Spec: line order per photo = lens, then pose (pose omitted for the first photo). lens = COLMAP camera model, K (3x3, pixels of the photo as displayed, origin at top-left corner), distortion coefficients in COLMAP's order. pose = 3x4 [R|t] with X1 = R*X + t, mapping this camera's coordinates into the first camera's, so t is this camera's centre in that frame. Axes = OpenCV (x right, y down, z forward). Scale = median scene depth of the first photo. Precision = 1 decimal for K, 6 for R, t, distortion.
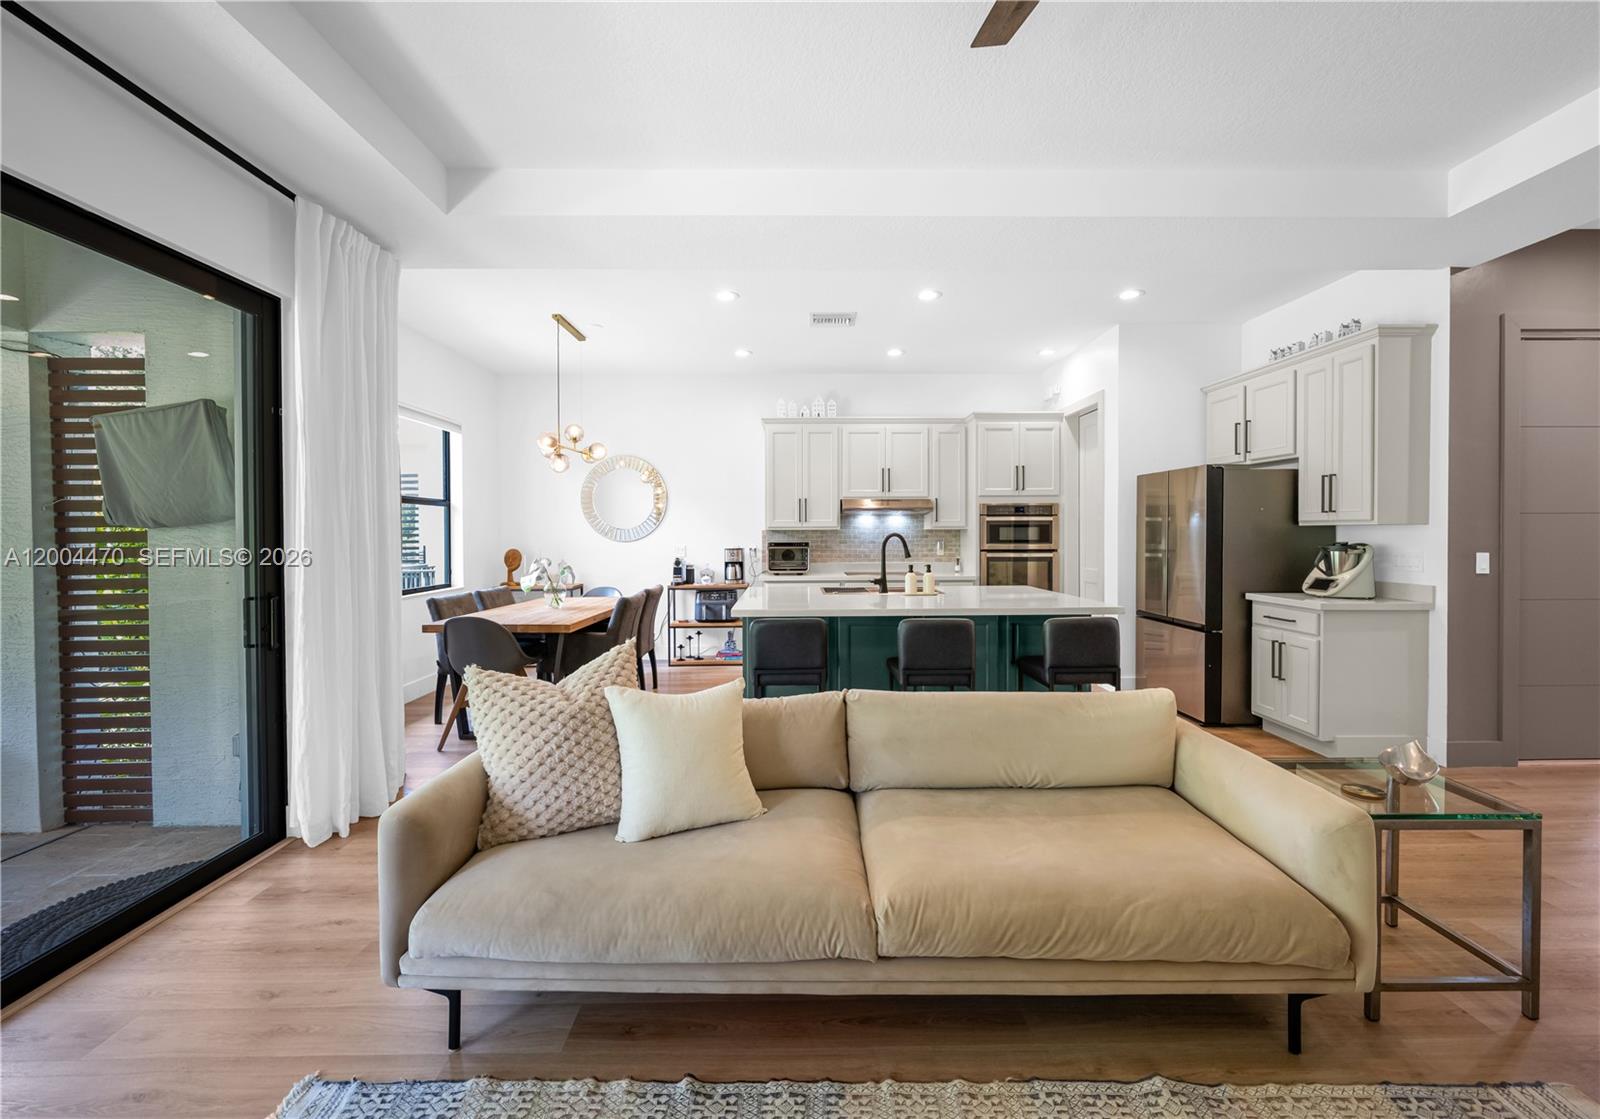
lens RADIAL K [[693.9, 0, 800.0], [0, 693.9, 559.5], [0, 0, 1]] dist [0.000000, -0.000058]
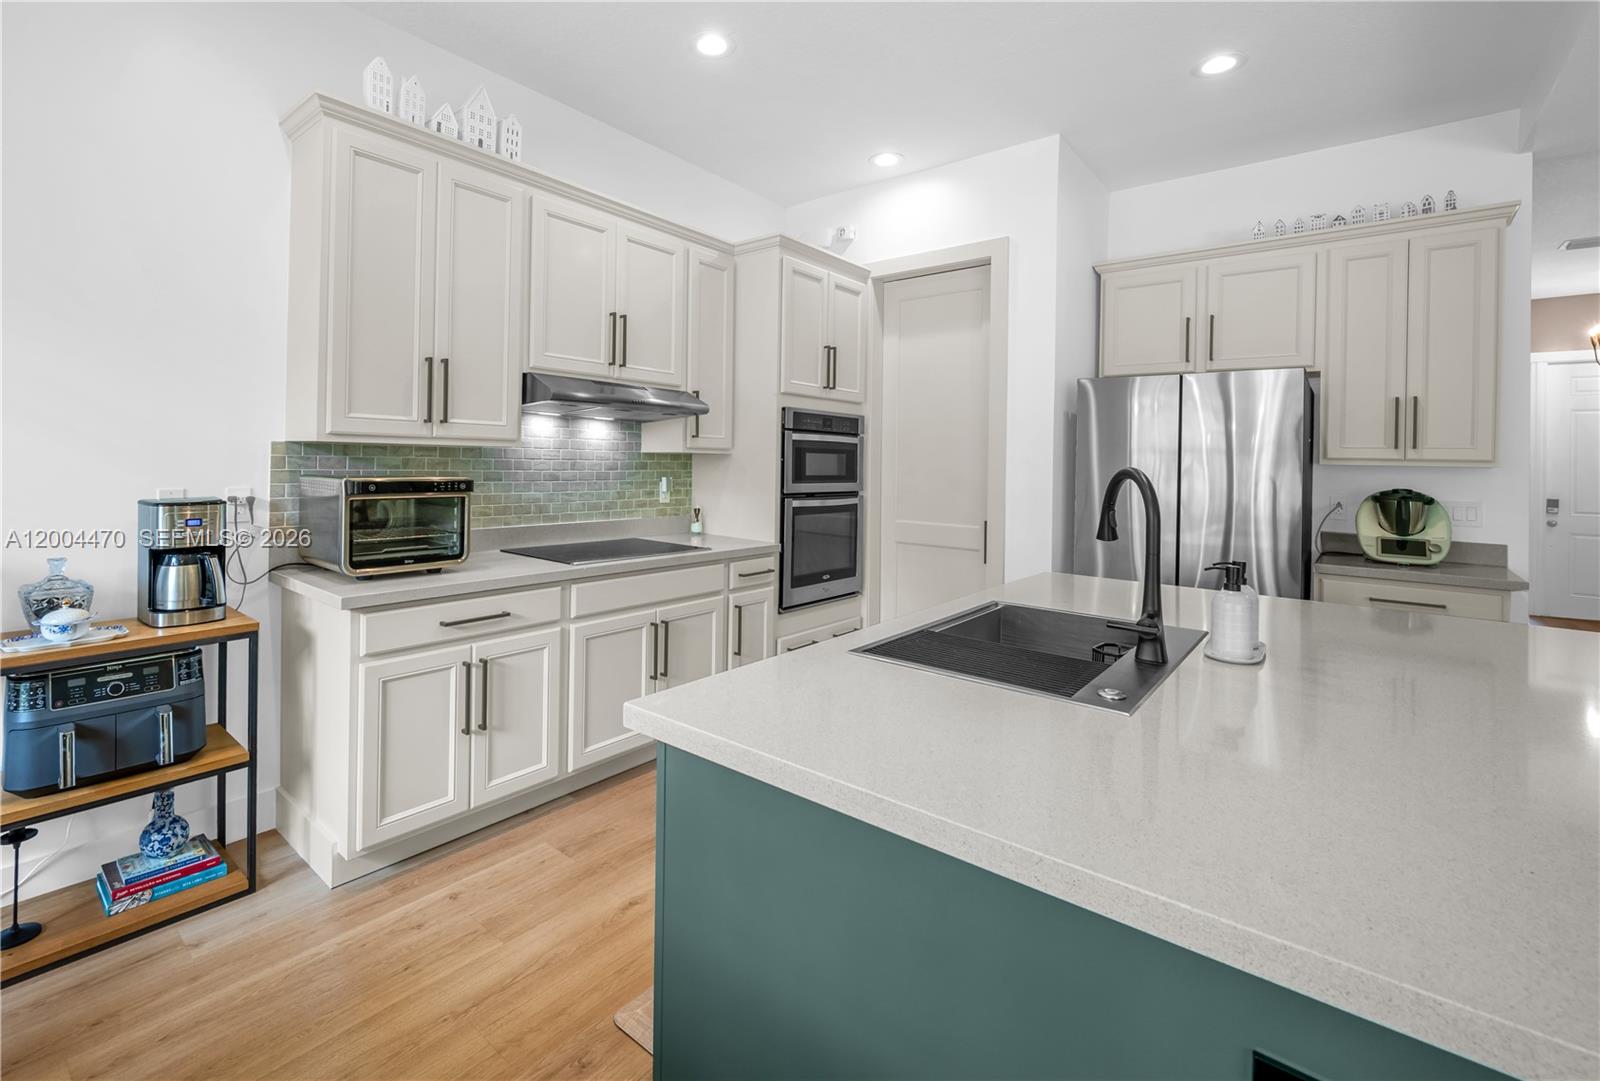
lens RADIAL K [[711.9, 0, 722.9], [0, 711.9, 465.8], [0, 0, 1]] dist [0.000930, -0.000051]
pose [[0.675160, 0.012512, 0.737565, -0.173015], [0.005541, 0.999742, -0.022032, -0.023835], [-0.737650, 0.018961, 0.674917, 0.662726]]
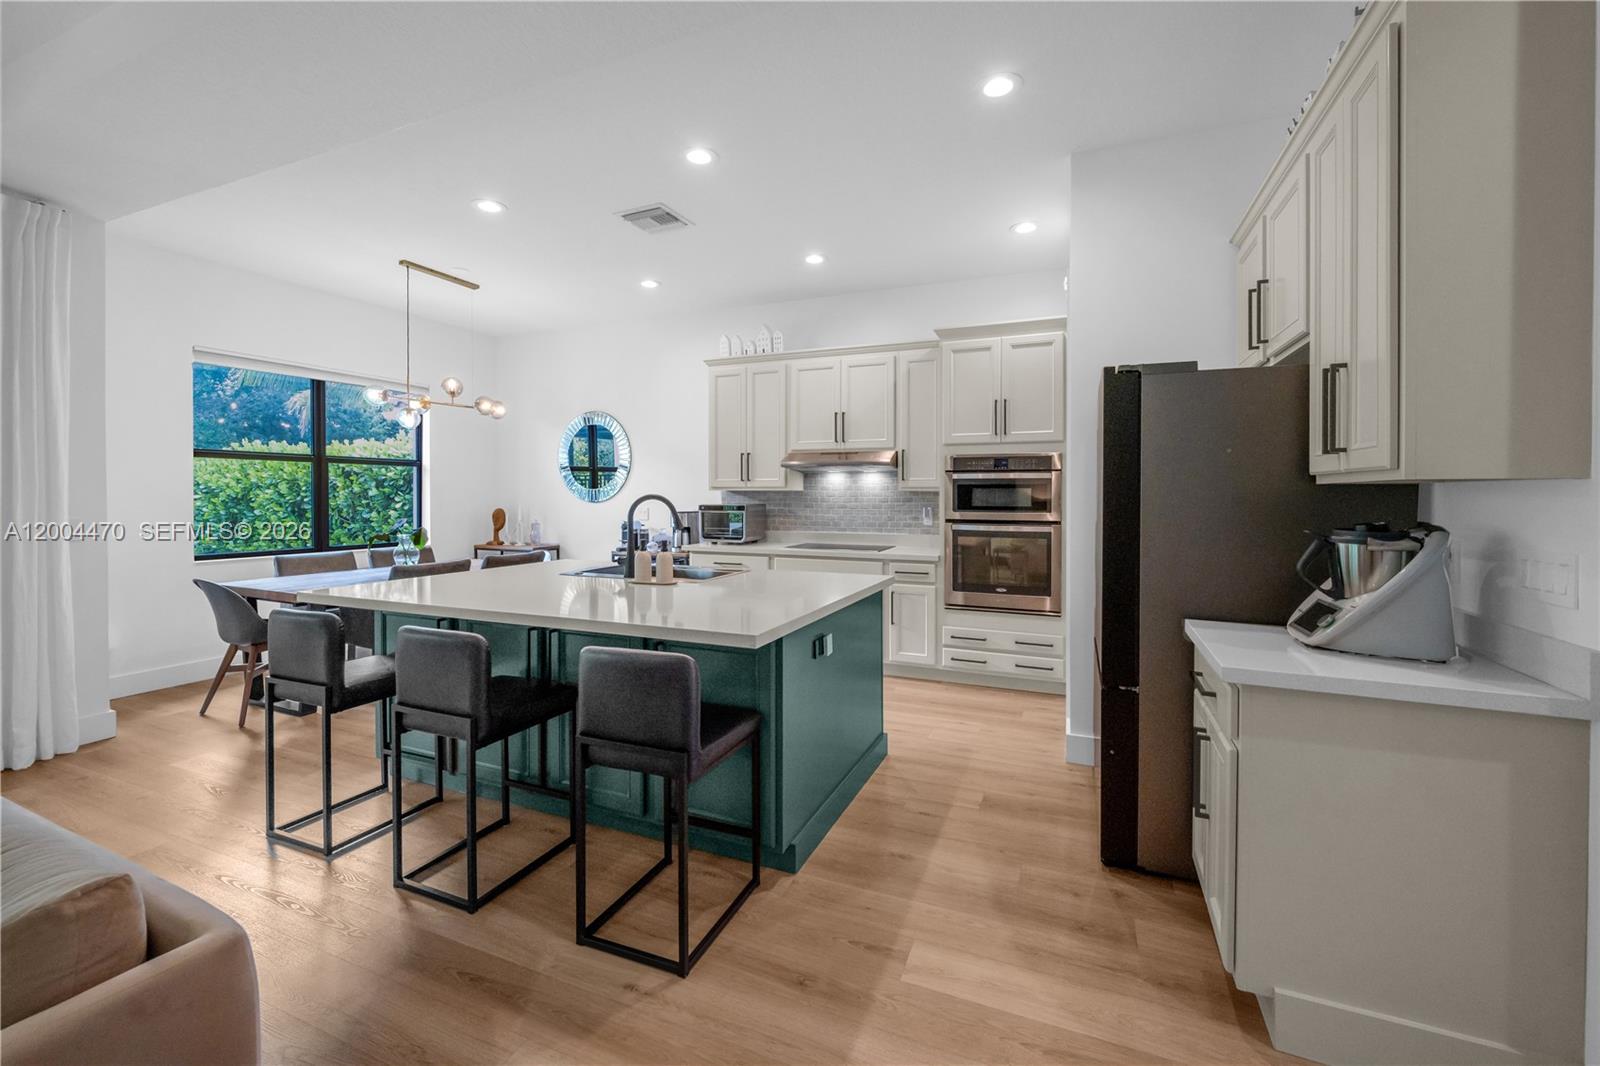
lens RADIAL K [[665.2, 0, 798.2], [0, 665.2, 513.0], [0, 0, 1]] dist [-0.000333, 0.000048]
pose [[0.913947, 0.017559, -0.405453, 0.397856], [-0.022148, 0.999733, -0.006627, -0.012732], [0.405228, 0.015037, 0.914092, 0.309009]]
